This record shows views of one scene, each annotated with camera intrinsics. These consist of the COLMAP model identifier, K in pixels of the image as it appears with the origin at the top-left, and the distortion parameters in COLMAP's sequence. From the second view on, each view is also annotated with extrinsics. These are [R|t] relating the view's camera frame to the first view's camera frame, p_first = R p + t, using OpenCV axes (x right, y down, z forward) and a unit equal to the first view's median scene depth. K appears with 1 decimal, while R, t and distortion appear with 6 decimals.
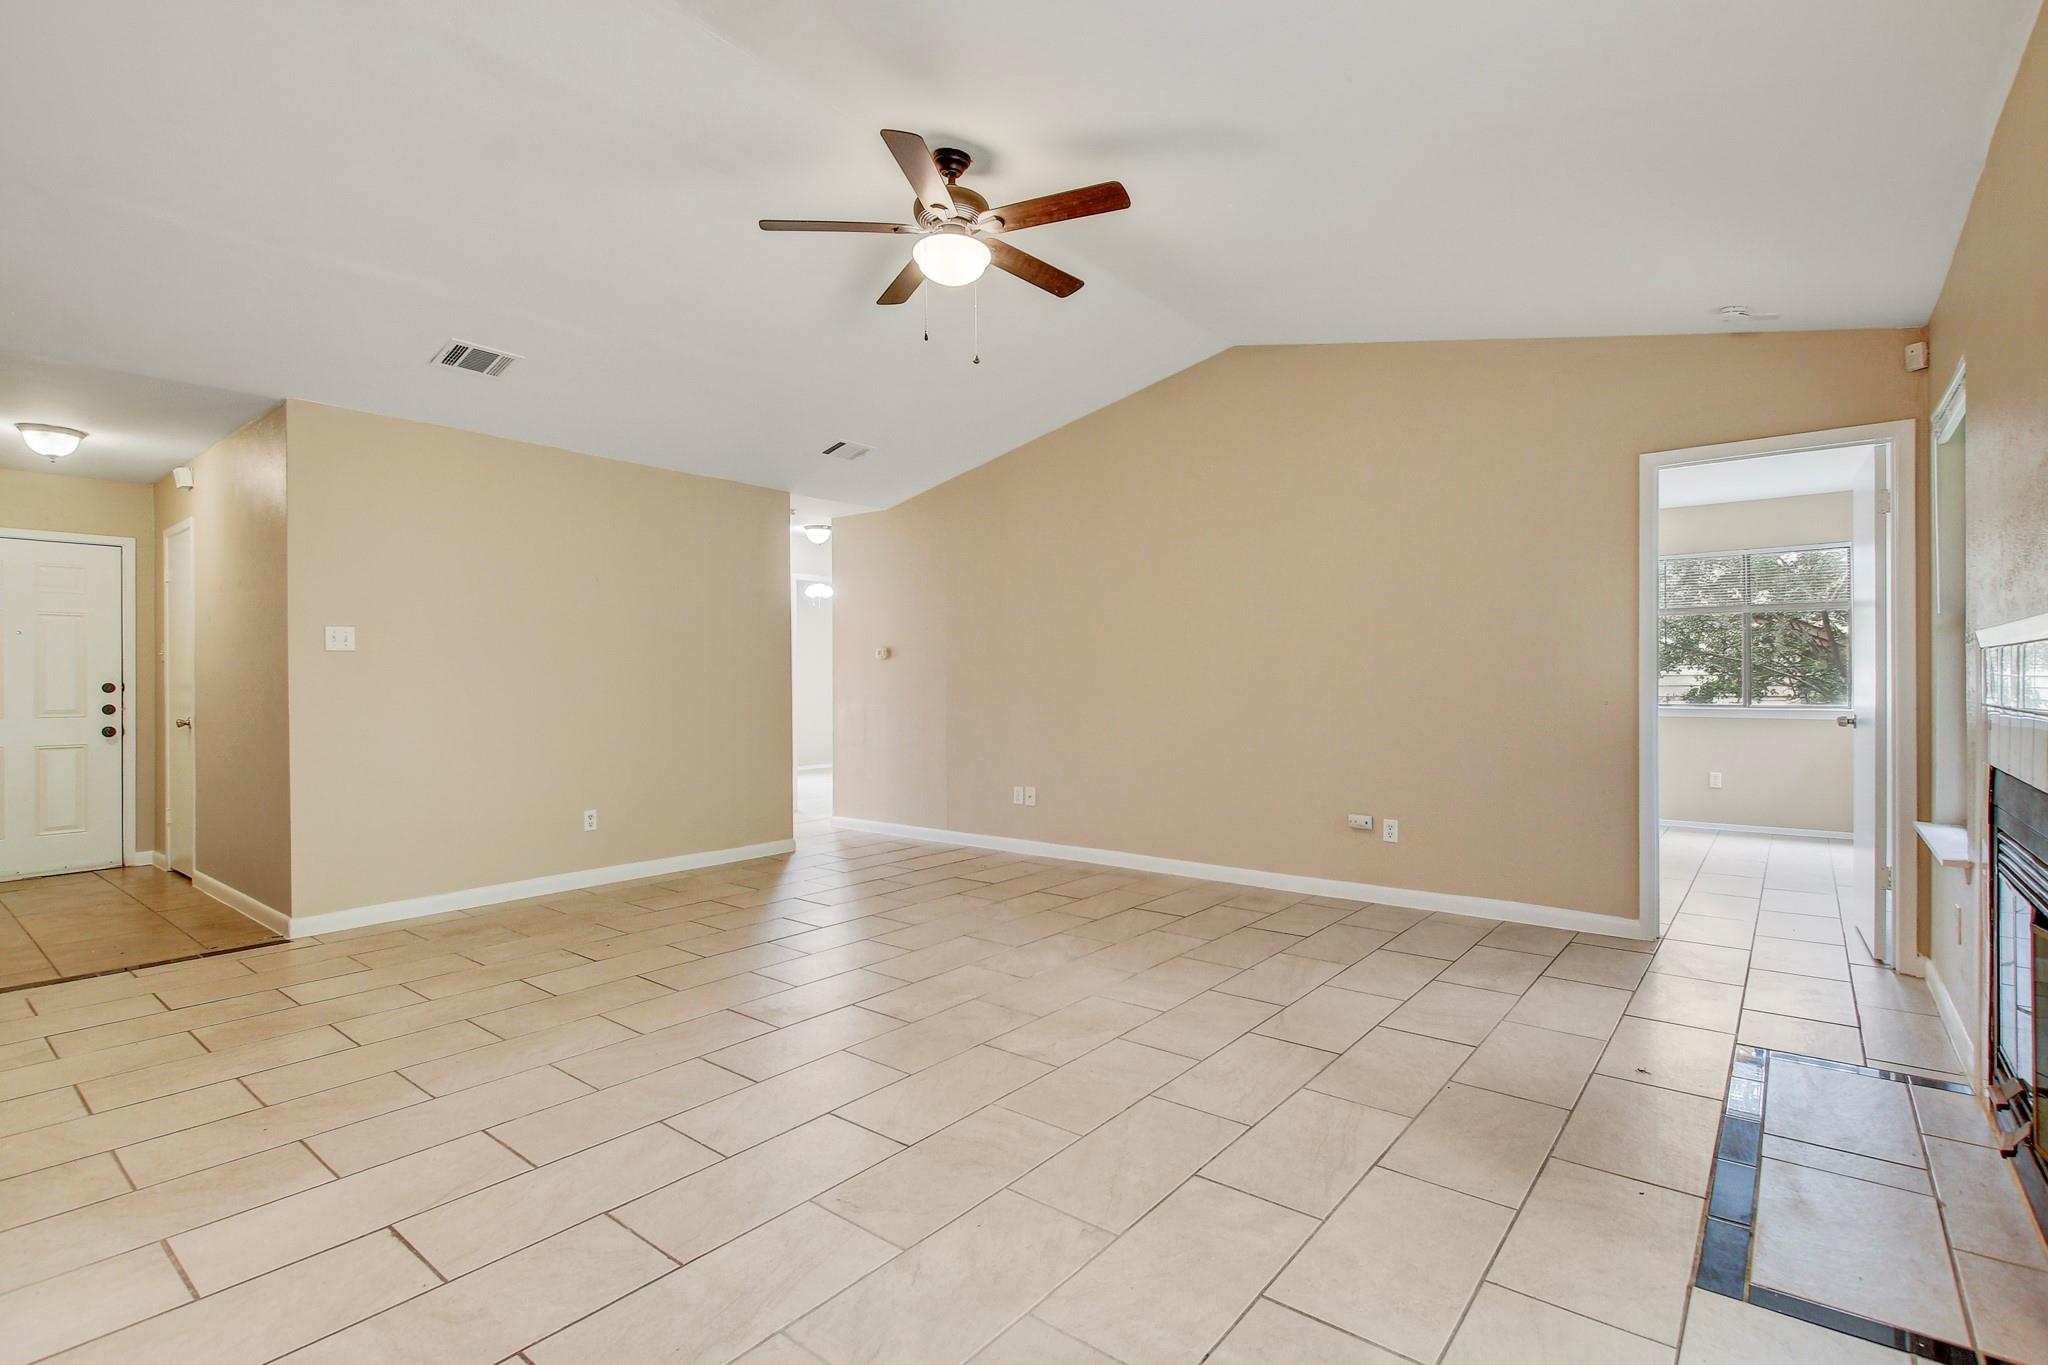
lens RADIAL K [[943.4, 0, 1020.5], [0, 943.4, 685.5], [0, 0, 1]] dist [0.000717, 0.000207]
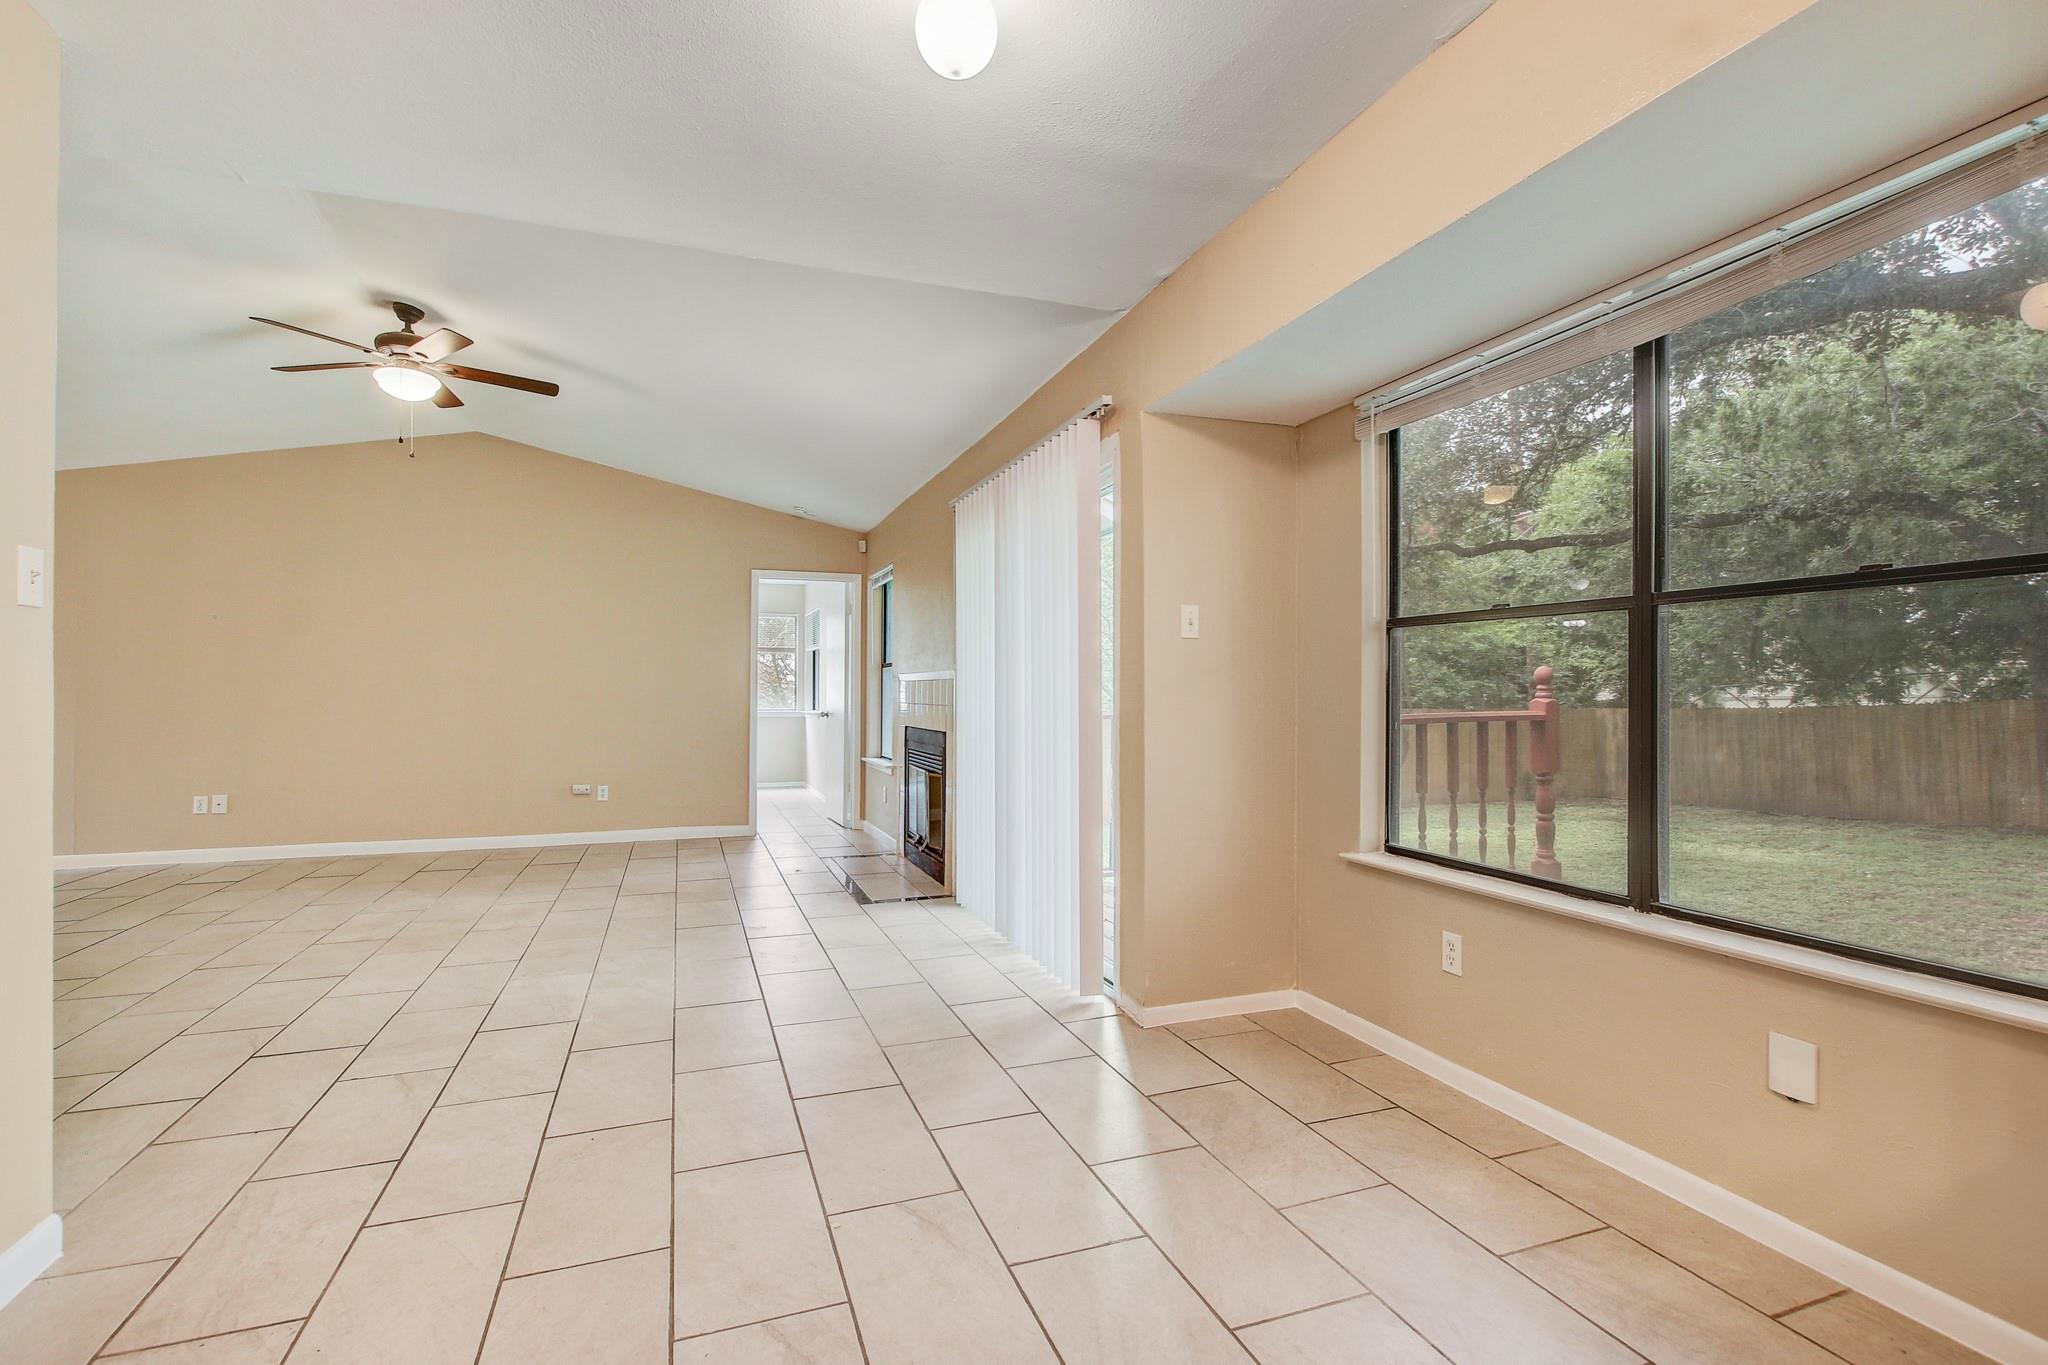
lens RADIAL K [[943.4, 0, 1020.5], [0, 943.4, 685.5], [0, 0, 1]] dist [0.000717, 0.000207]
pose [[0.513580, 0.014088, 0.857926, -0.633164], [-0.003403, 0.999891, -0.014382, 0.004662], [-0.858035, 0.004467, 0.513572, -0.376850]]
